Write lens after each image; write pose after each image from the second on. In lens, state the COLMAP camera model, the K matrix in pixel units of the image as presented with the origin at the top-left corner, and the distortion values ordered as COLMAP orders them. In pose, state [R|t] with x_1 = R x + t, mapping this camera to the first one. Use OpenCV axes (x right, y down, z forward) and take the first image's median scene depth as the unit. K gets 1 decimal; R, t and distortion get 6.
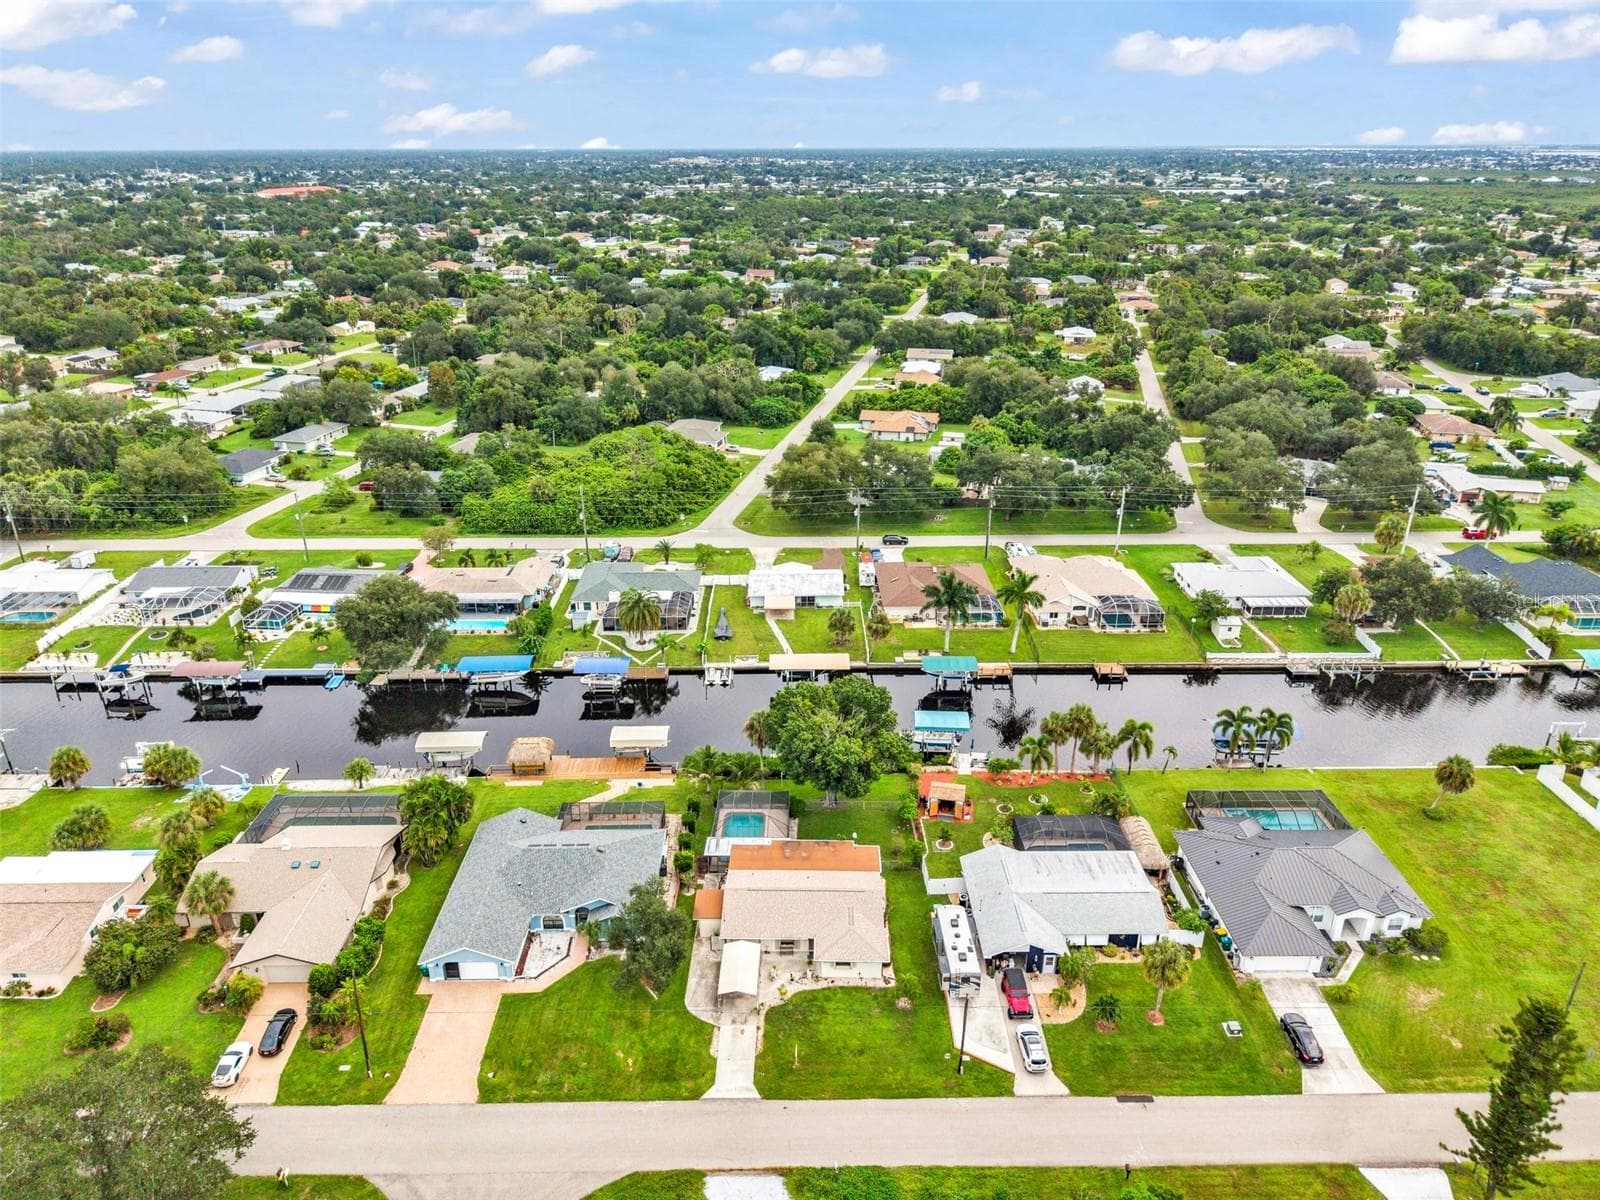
lens RADIAL K [[1069.3, 0, 798.8], [0, 1069.3, 597.6], [0, 0, 1]] dist [0.036946, -0.040270]
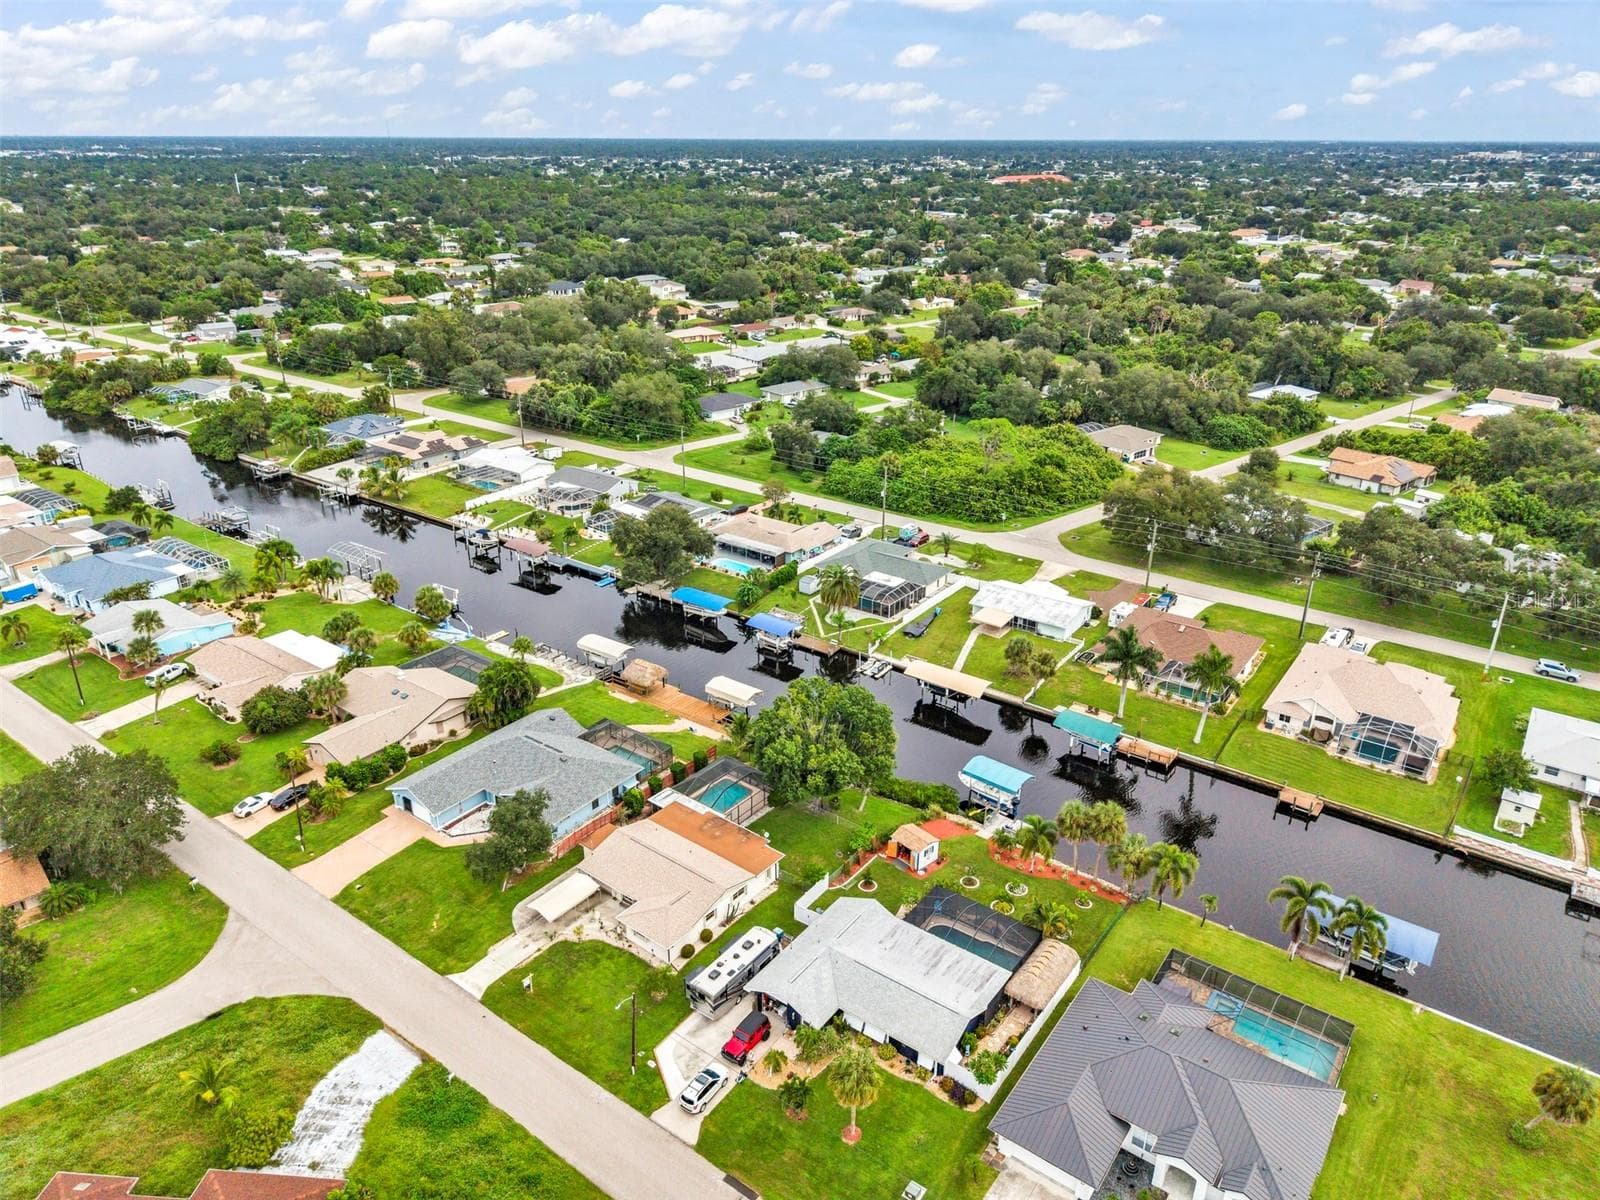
lens RADIAL K [[1069.3, 0, 798.8], [0, 1069.3, 597.6], [0, 0, 1]] dist [0.036946, -0.040270]
pose [[0.797599, 0.243645, -0.551790, 0.546599], [-0.240048, 0.967443, 0.080193, -0.071043], [0.553364, 0.068494, 0.830118, 0.185938]]
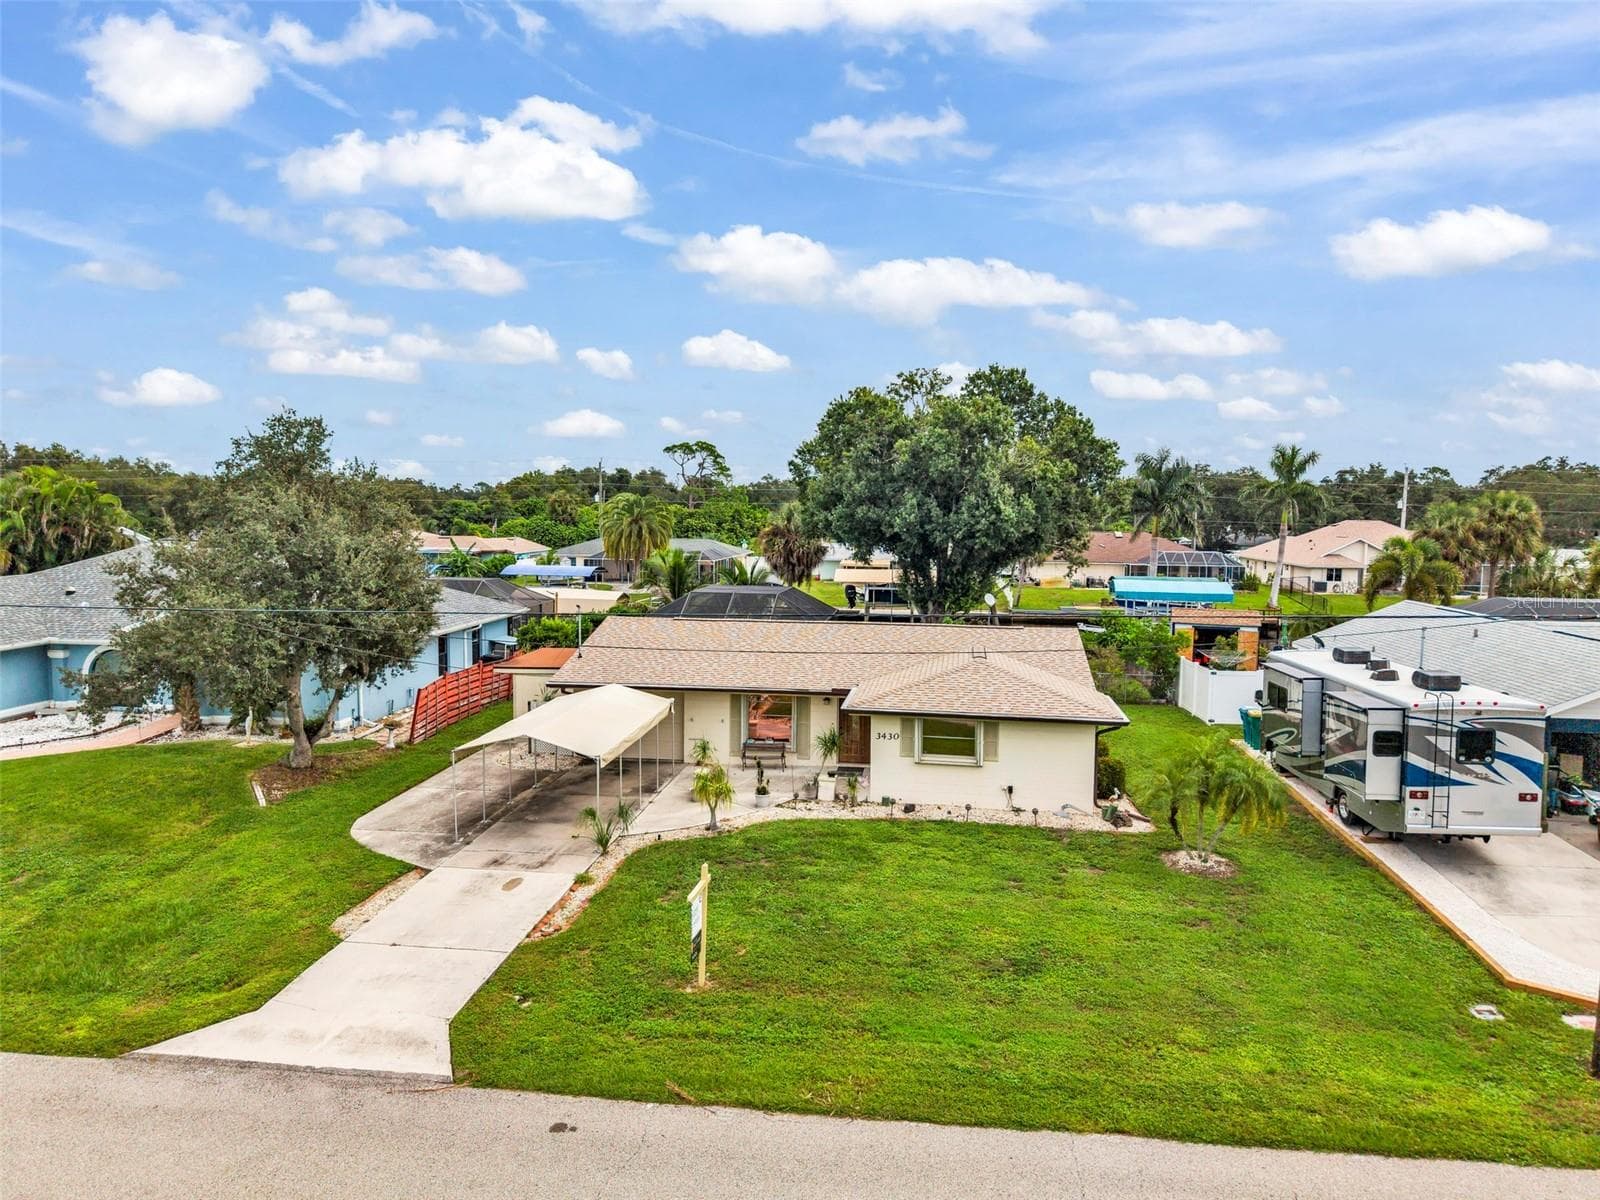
lens RADIAL K [[1069.3, 0, 798.8], [0, 1069.3, 597.6], [0, 0, 1]] dist [0.036946, -0.040270]
pose [[0.992206, 0.023111, -0.122450, 0.030254], [-0.059891, 0.950157, -0.305966, 0.332739], [0.109275, 0.310915, 0.944135, 0.616601]]
